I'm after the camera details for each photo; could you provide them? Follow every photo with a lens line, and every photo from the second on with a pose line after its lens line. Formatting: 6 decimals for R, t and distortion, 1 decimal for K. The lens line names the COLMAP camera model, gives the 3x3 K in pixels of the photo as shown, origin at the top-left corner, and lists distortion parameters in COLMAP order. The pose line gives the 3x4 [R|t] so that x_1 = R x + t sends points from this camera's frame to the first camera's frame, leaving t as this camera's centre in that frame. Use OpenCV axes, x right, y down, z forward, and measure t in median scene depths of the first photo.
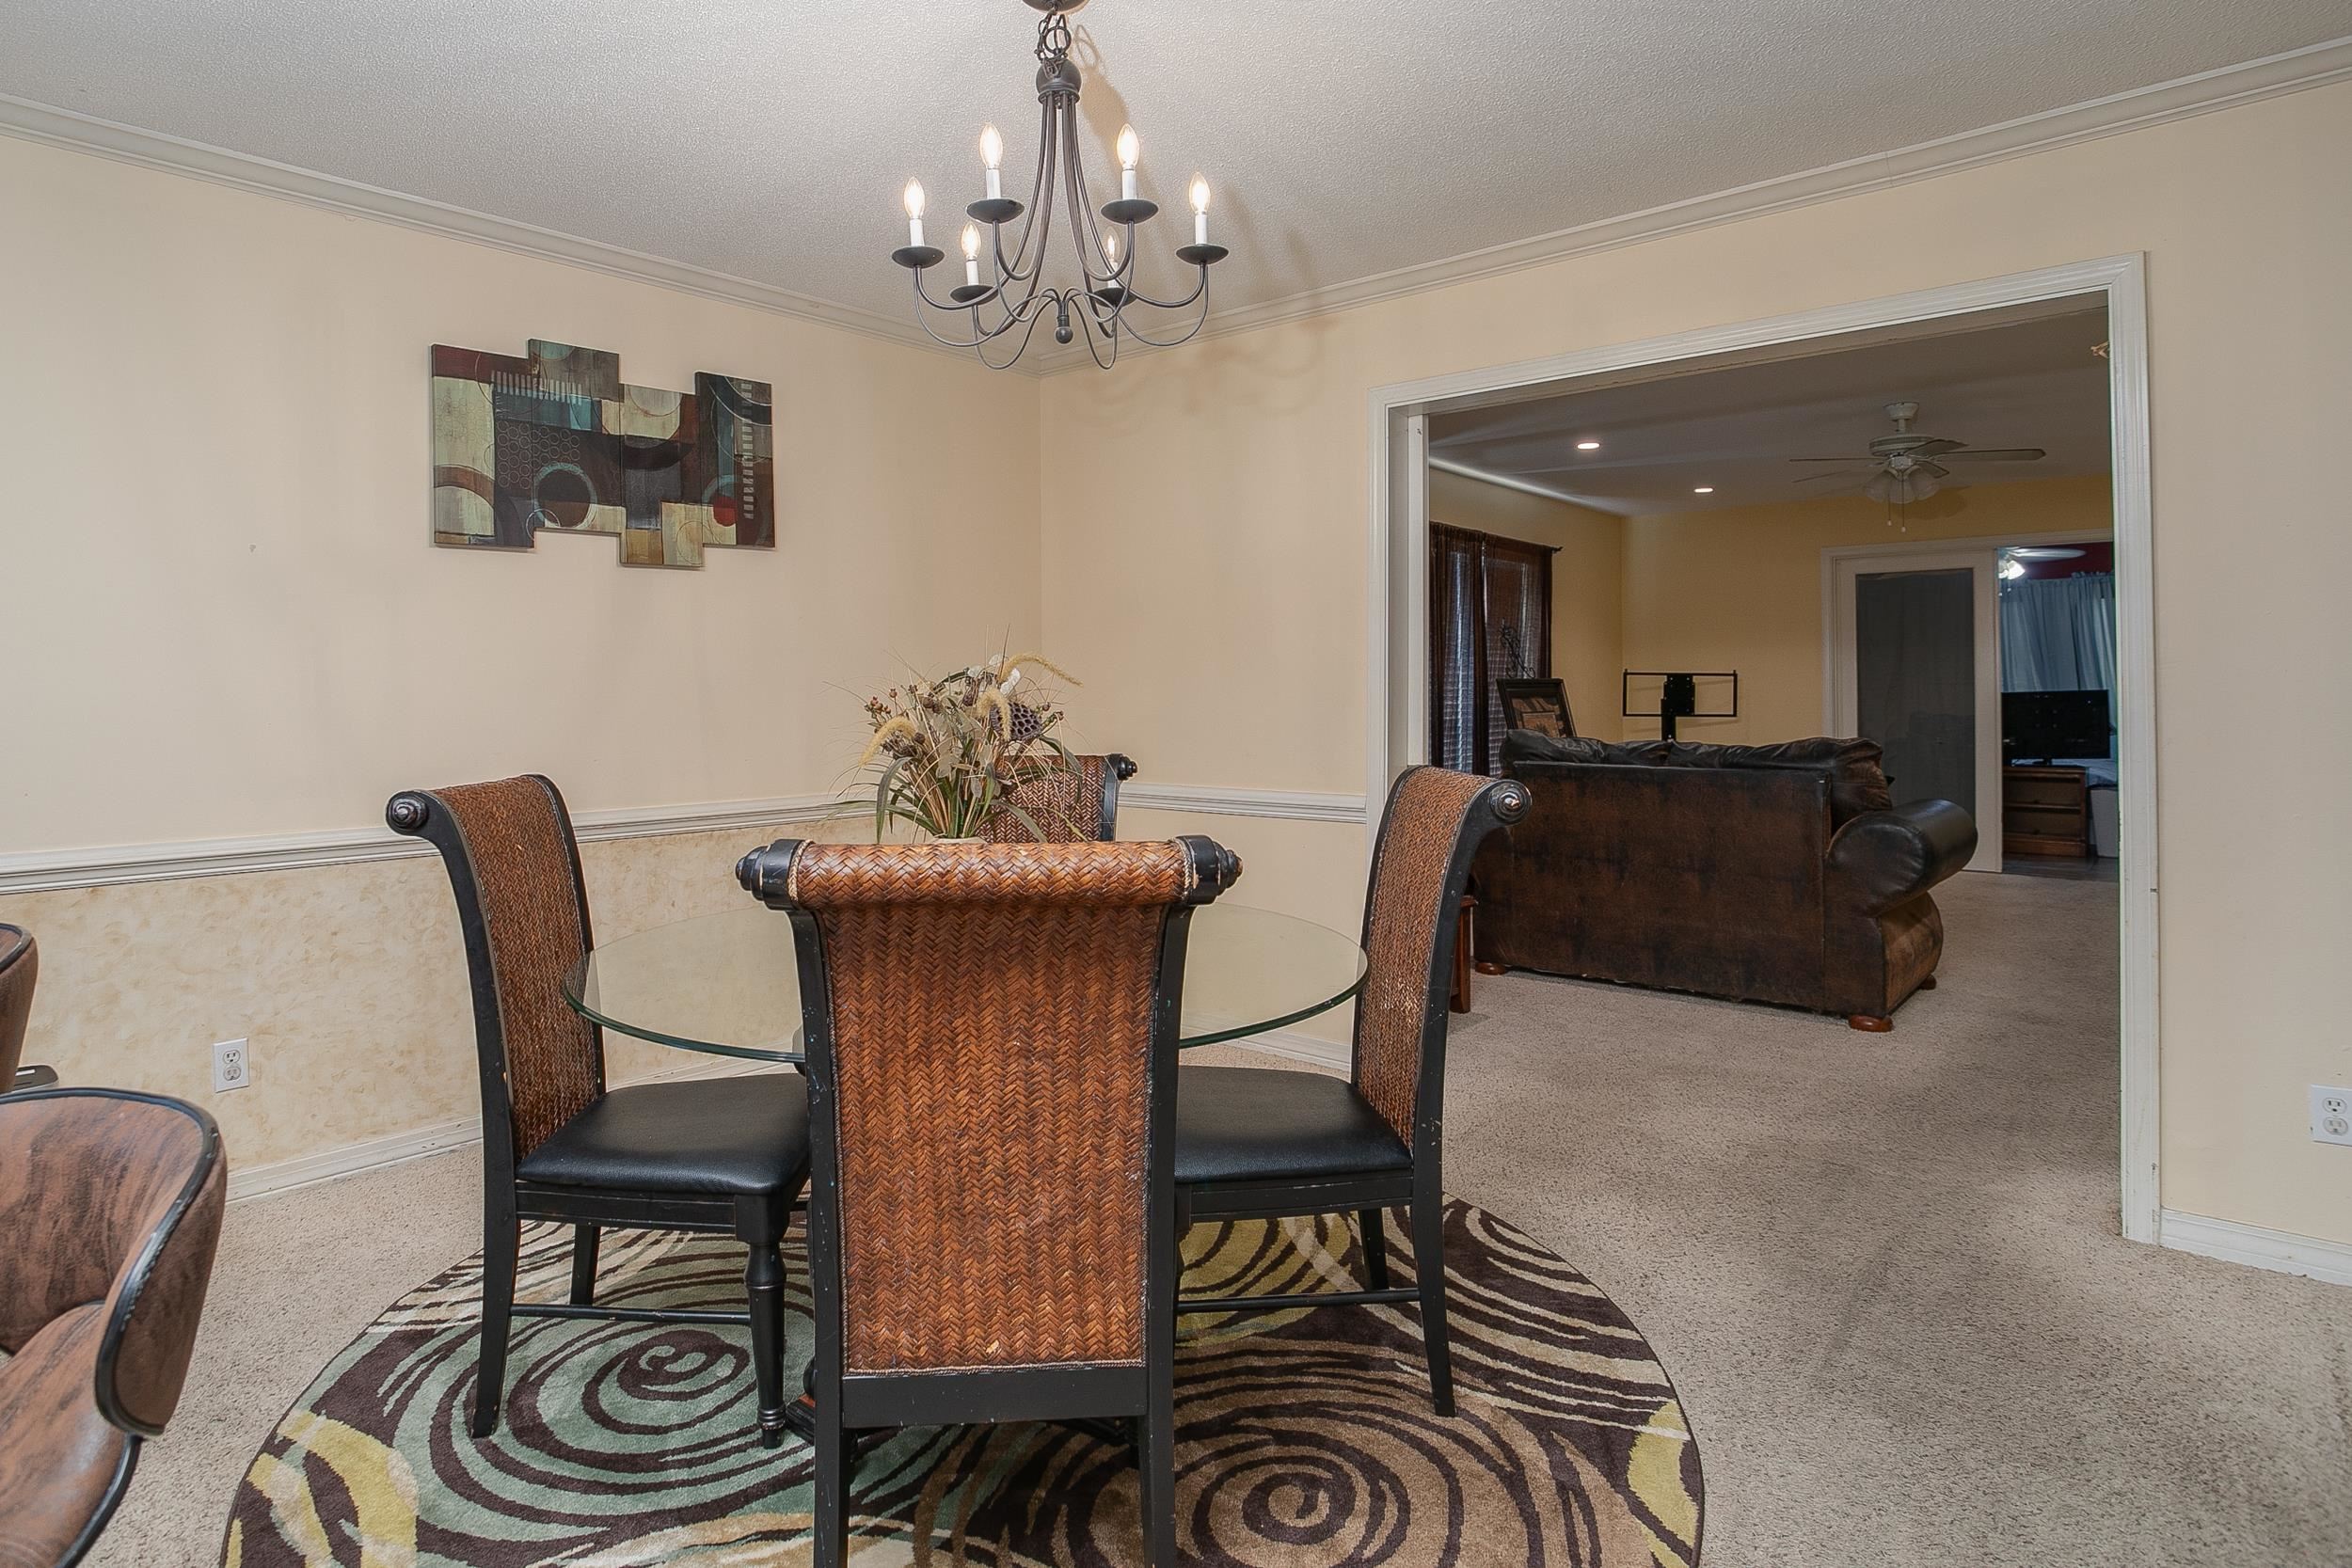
lens RADIAL K [[1307.4, 0, 1130.0], [0, 1307.4, 684.8], [0, 0, 1]] dist [-0.069165, 0.000490]
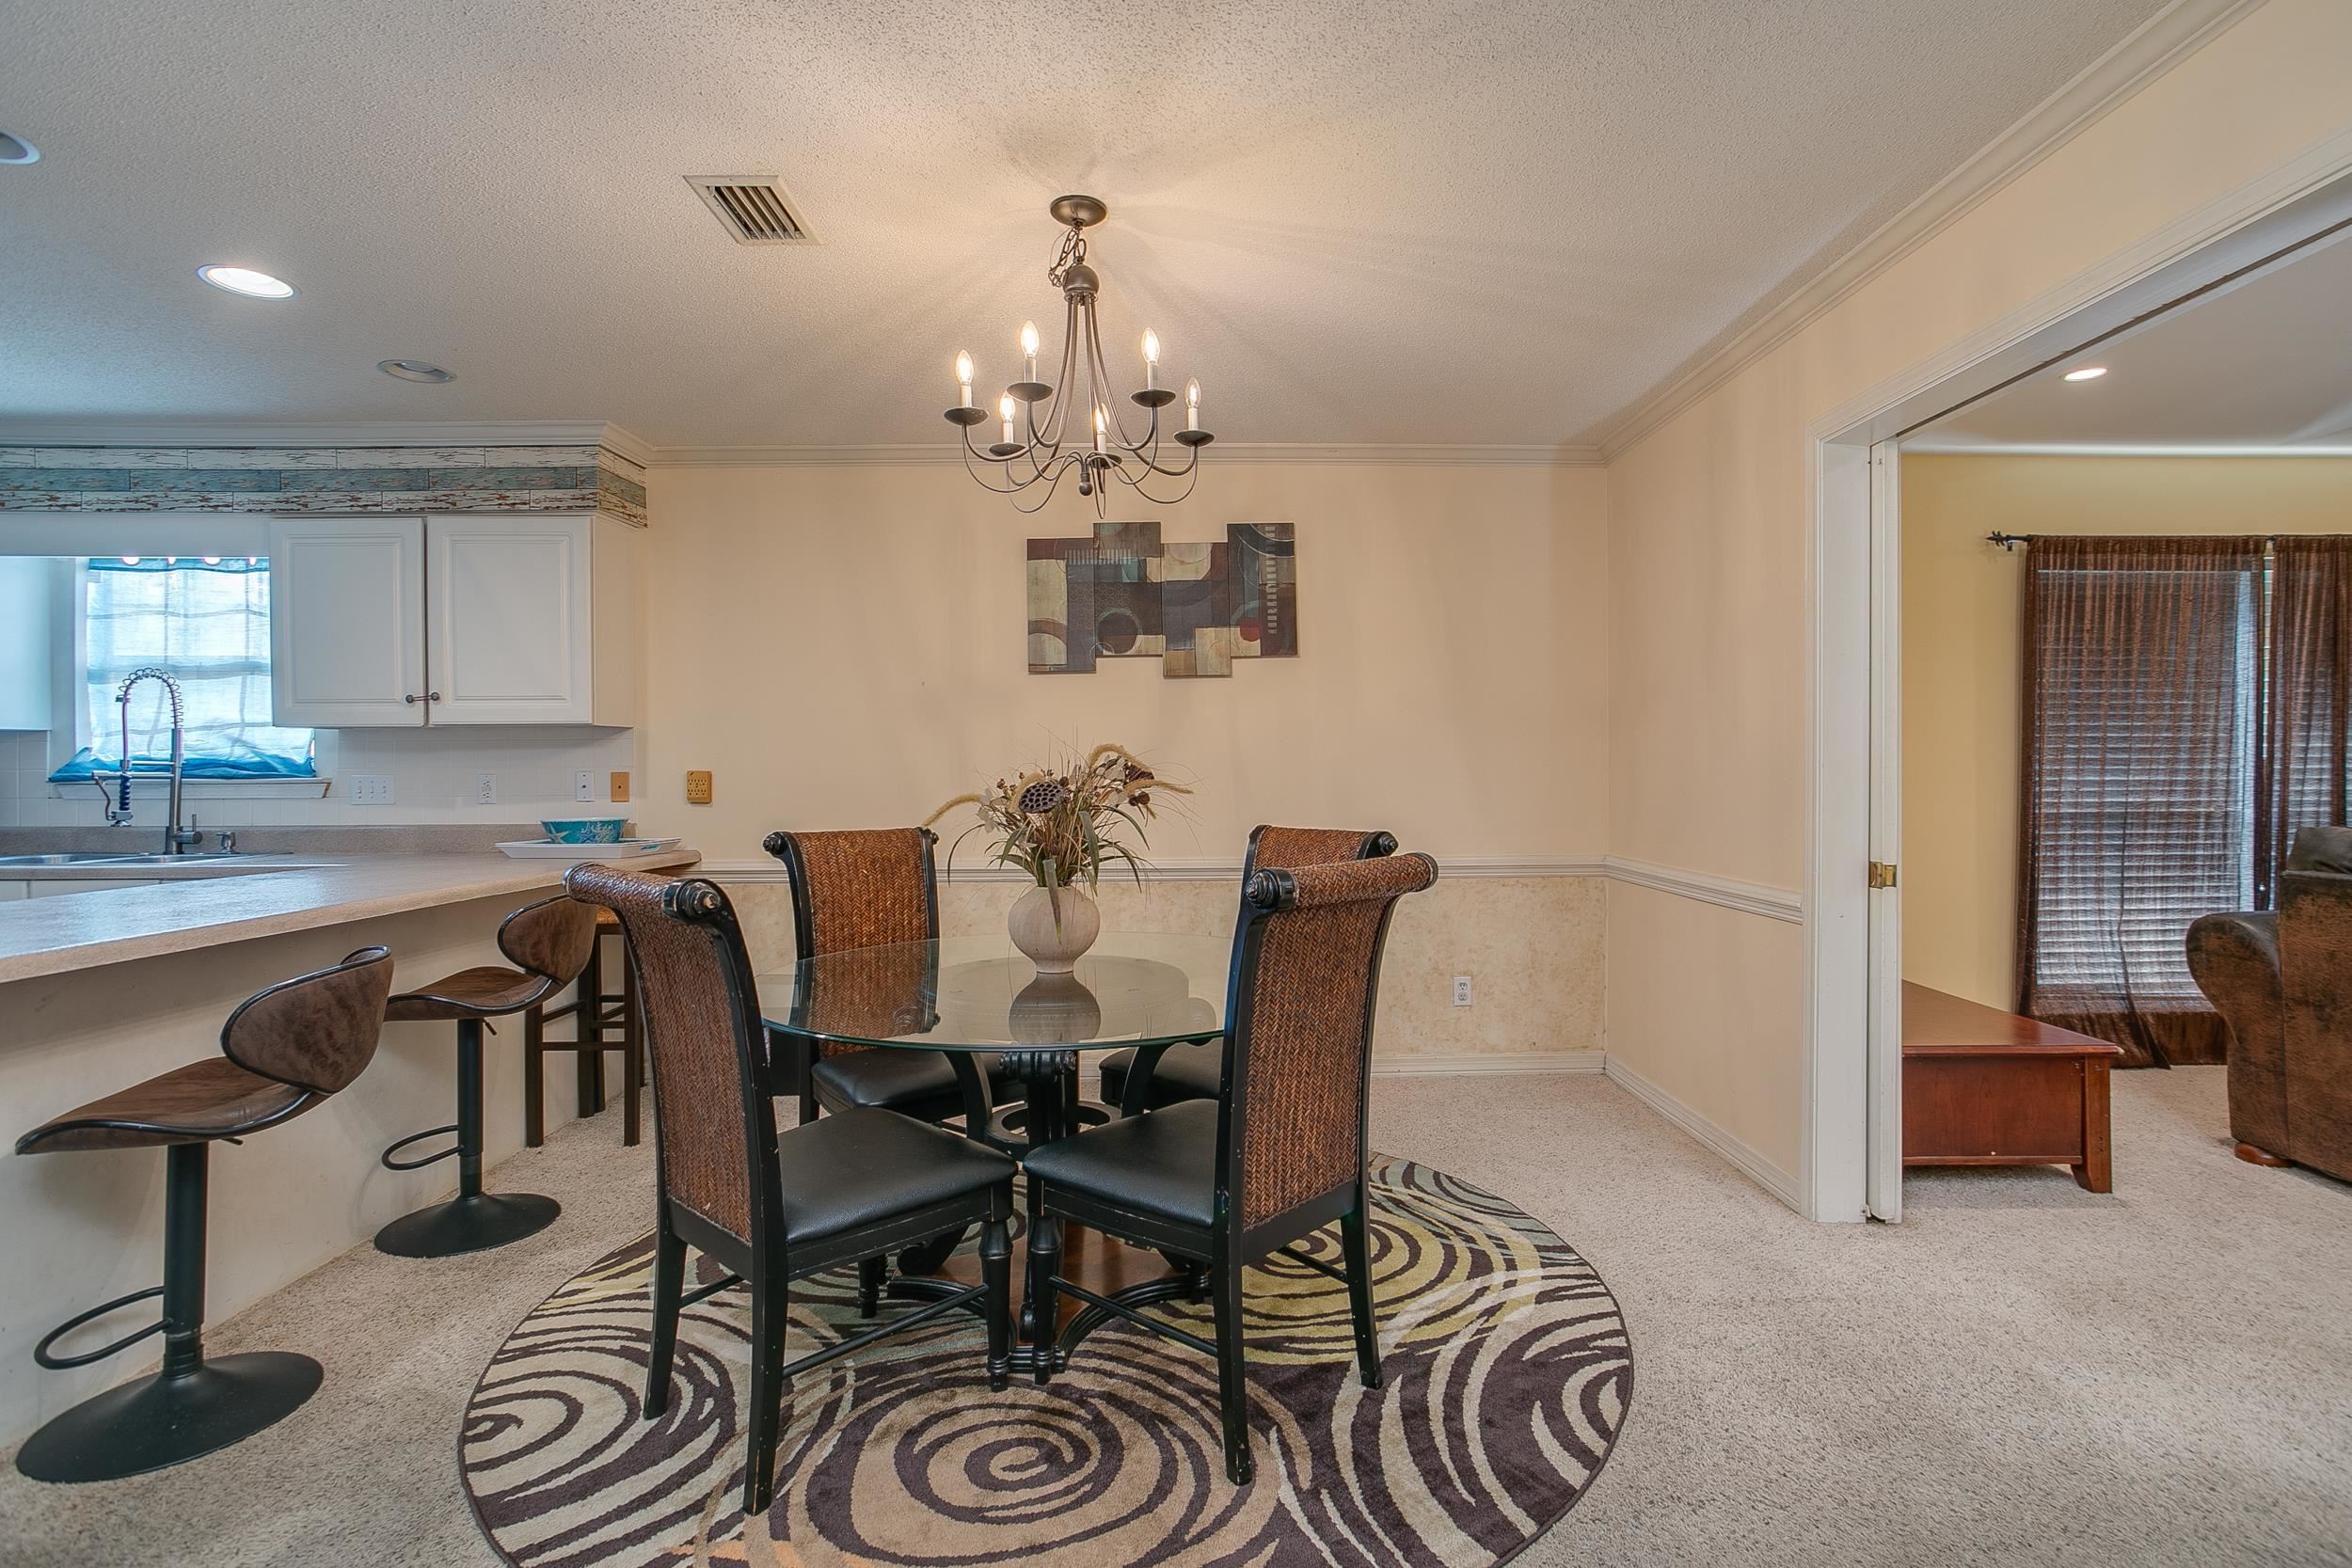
lens RADIAL K [[1153.0, 0, 1190.9], [0, 1153.0, 775.7], [0, 0, 1]] dist [-0.045209, 0.026104]
pose [[0.677519, 0.004802, -0.735489, 0.524029], [0.003815, 0.999942, 0.010043, -0.002743], [0.735495, -0.009610, 0.677462, 0.208571]]
